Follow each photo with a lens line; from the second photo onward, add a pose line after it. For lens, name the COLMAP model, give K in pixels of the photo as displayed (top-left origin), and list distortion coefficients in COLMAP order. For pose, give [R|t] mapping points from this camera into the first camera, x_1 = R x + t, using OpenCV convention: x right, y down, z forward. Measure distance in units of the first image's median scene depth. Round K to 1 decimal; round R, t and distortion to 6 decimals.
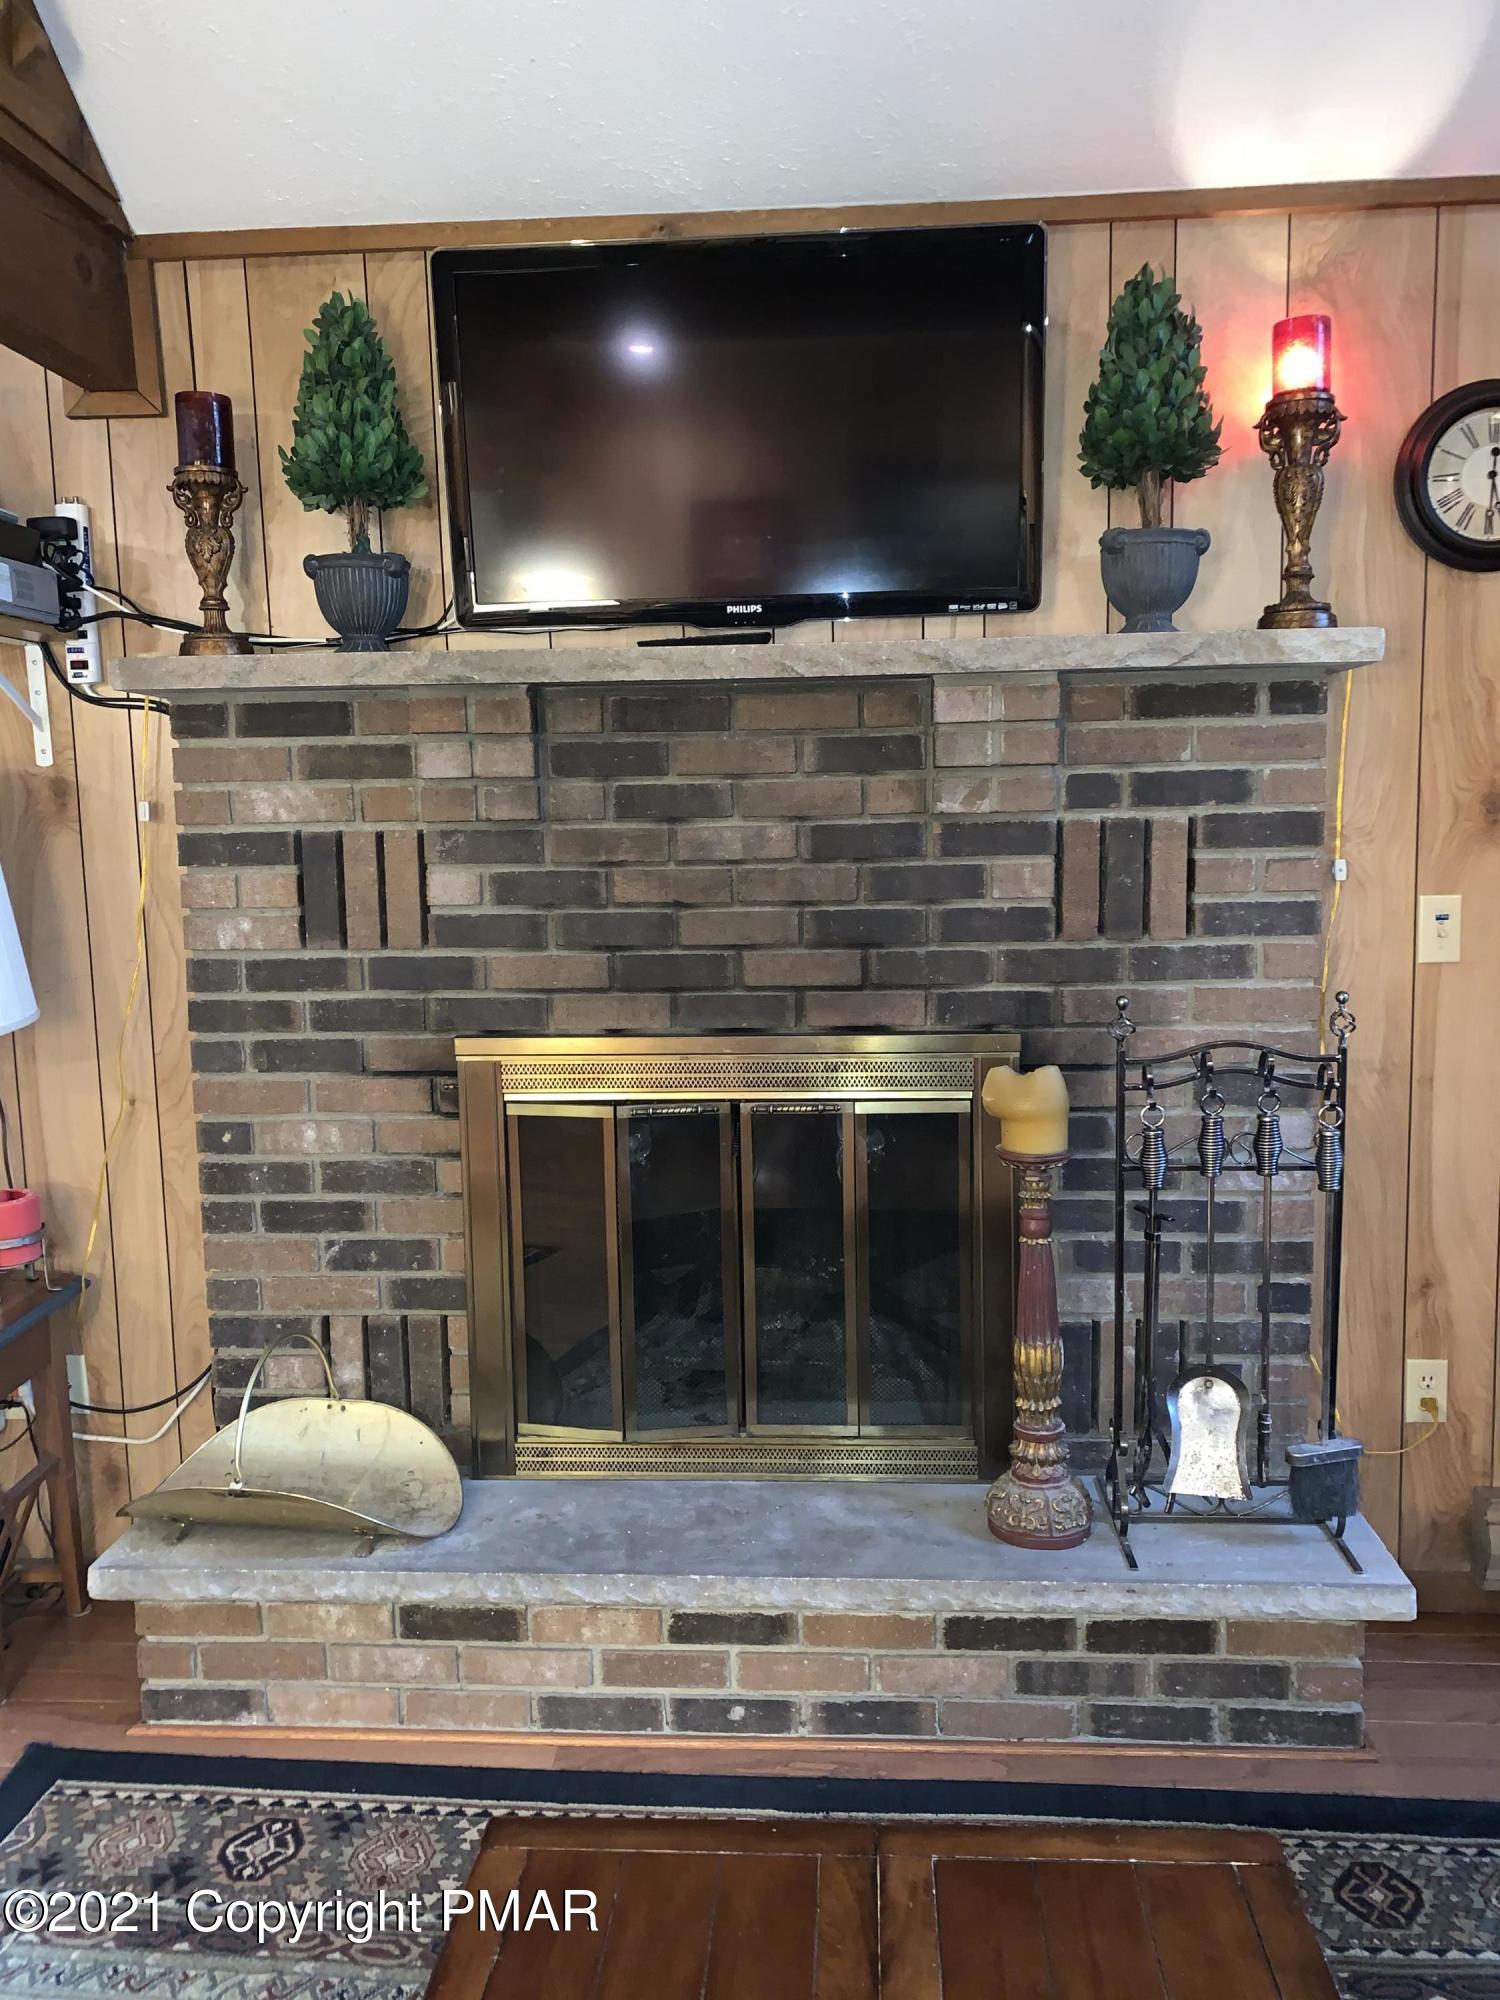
lens RADIAL K [[1533.0, 0, 744.4], [0, 1533.0, 1000.2], [0, 0, 1]] dist [0.017075, 0.001539]
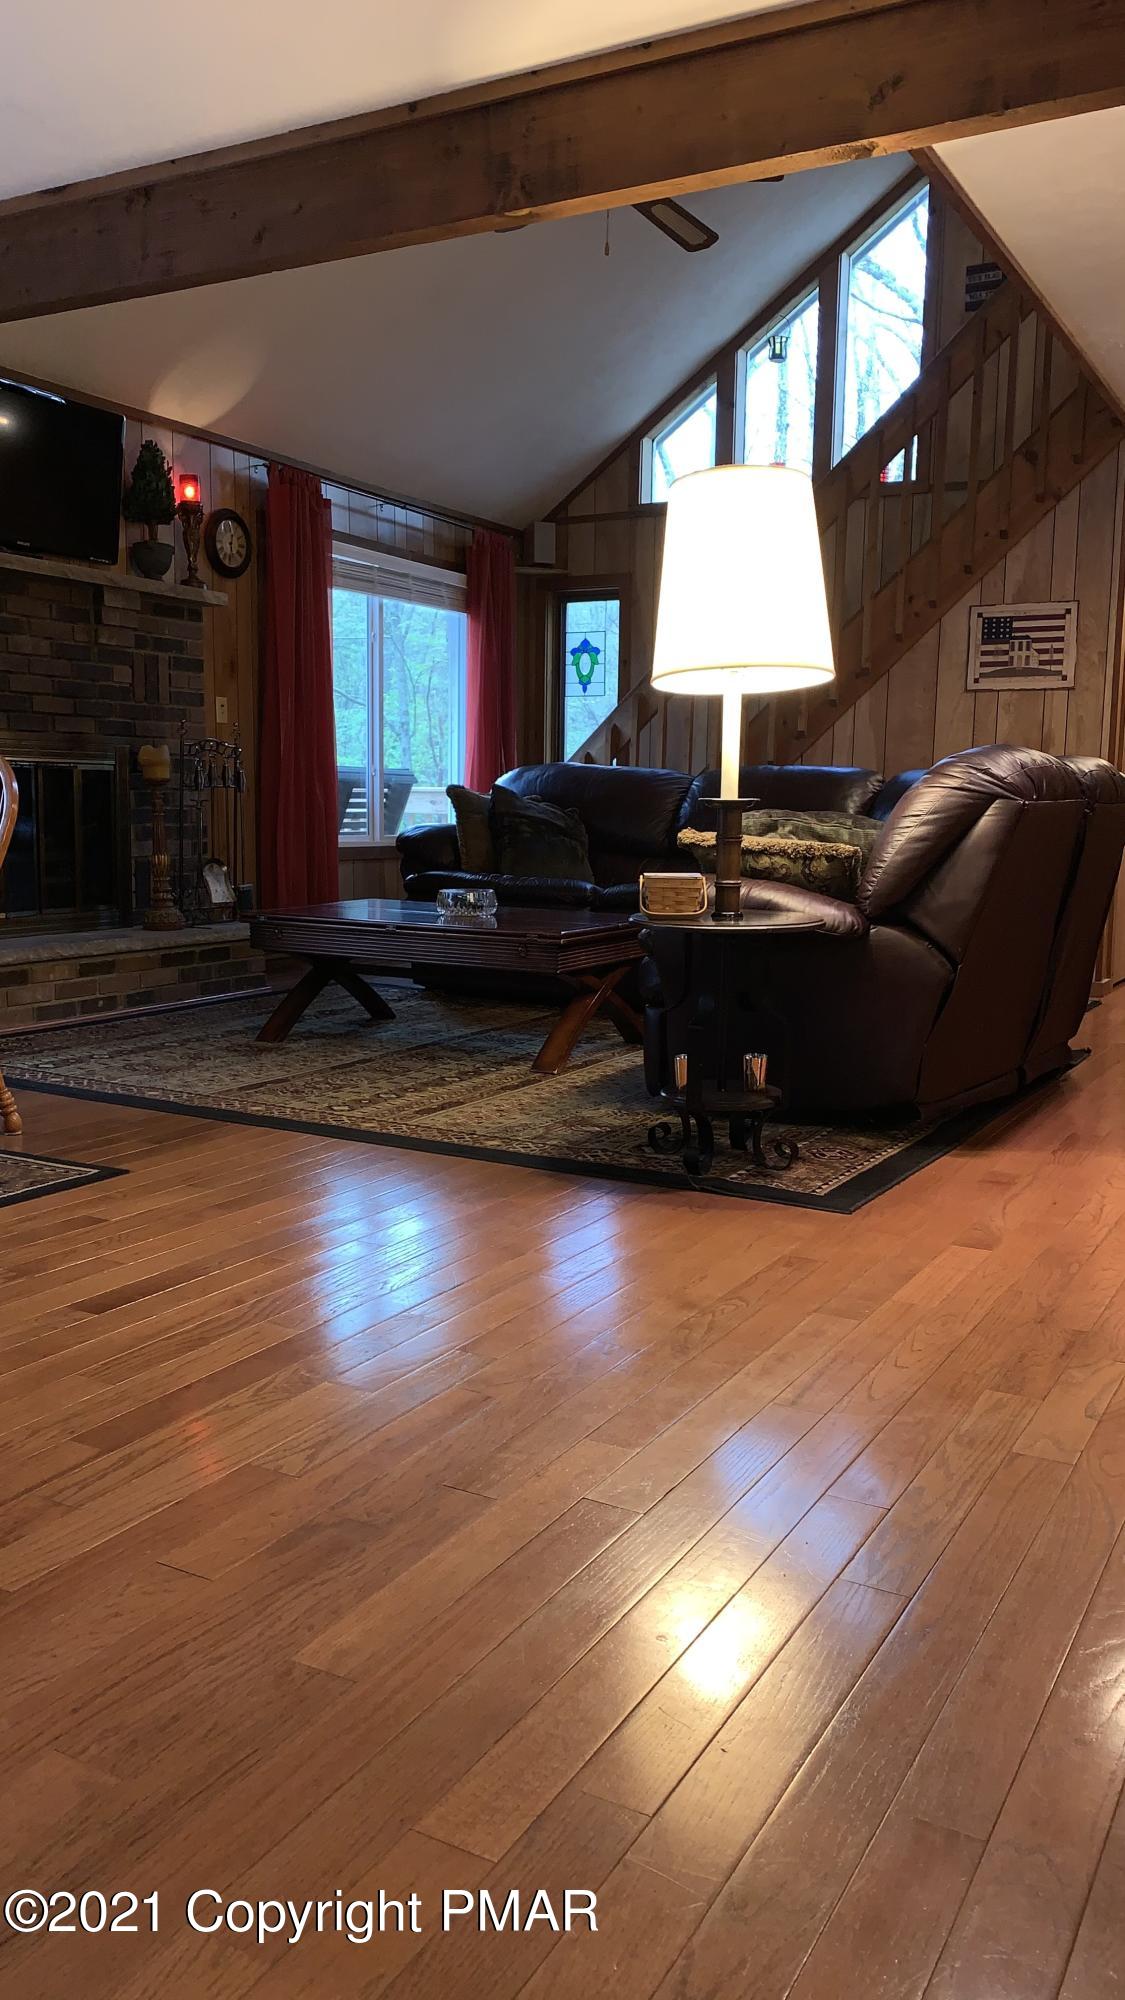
lens RADIAL K [[1505.7, 0, 566.0], [0, 1505.7, 996.7], [0, 0, 1]] dist [-0.059942, 0.111537]
pose [[0.433434, -0.092089, 0.896468, -1.726484], [0.081496, 0.994695, 0.062777, 0.345371], [-0.897493, 0.045849, 0.438640, -0.673428]]
